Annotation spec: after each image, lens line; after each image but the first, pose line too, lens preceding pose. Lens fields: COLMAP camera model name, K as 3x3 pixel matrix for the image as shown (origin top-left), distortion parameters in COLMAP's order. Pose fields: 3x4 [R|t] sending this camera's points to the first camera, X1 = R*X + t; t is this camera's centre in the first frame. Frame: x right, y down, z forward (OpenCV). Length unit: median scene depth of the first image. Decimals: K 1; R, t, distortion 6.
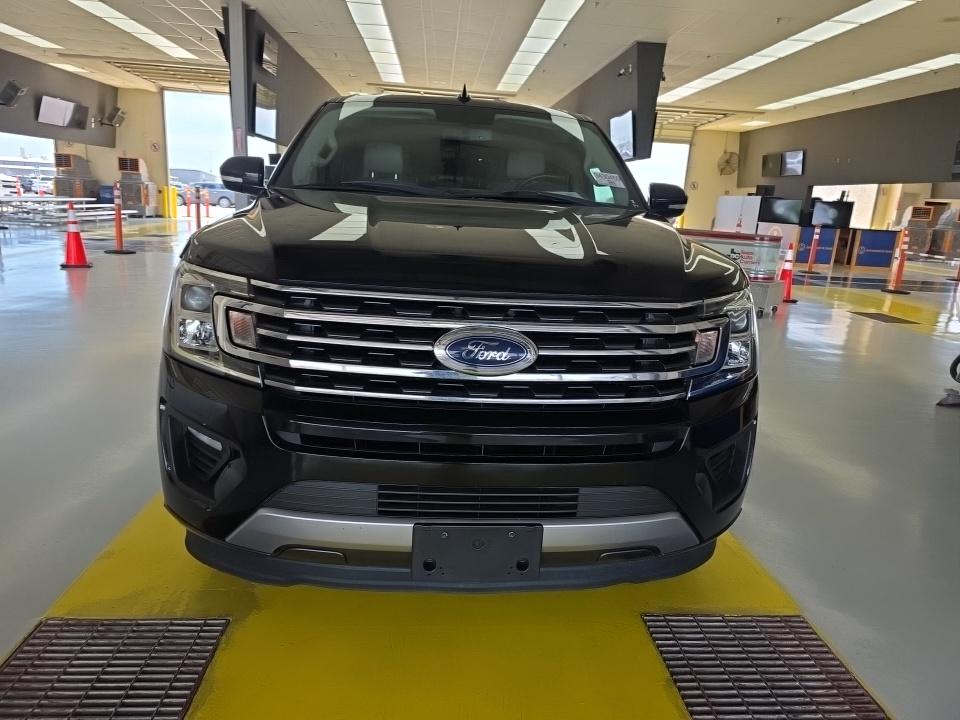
lens RADIAL K [[657.2, 0, 488.0], [0, 657.2, 363.0], [0, 0, 1]] dist [0.066085, -0.058192]
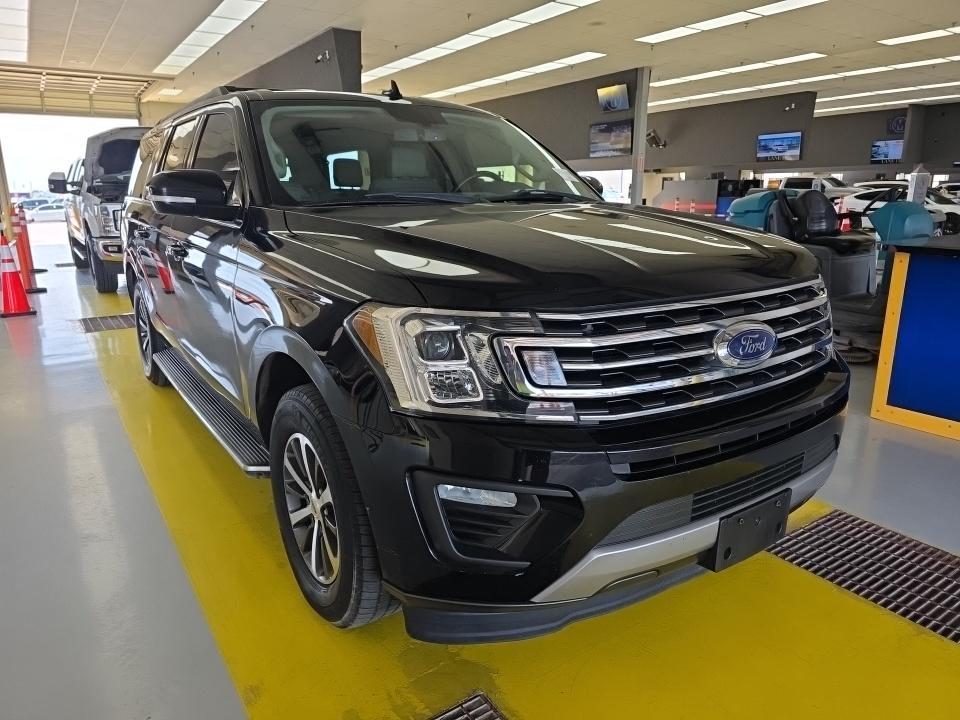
lens RADIAL K [[657.2, 0, 488.0], [0, 657.2, 363.0], [0, 0, 1]] dist [0.066085, -0.058192]
pose [[0.865424, -0.189276, 0.463914, -0.866114], [0.179661, 0.981558, 0.065318, -0.132823], [-0.467721, 0.026819, 0.883469, 0.239527]]
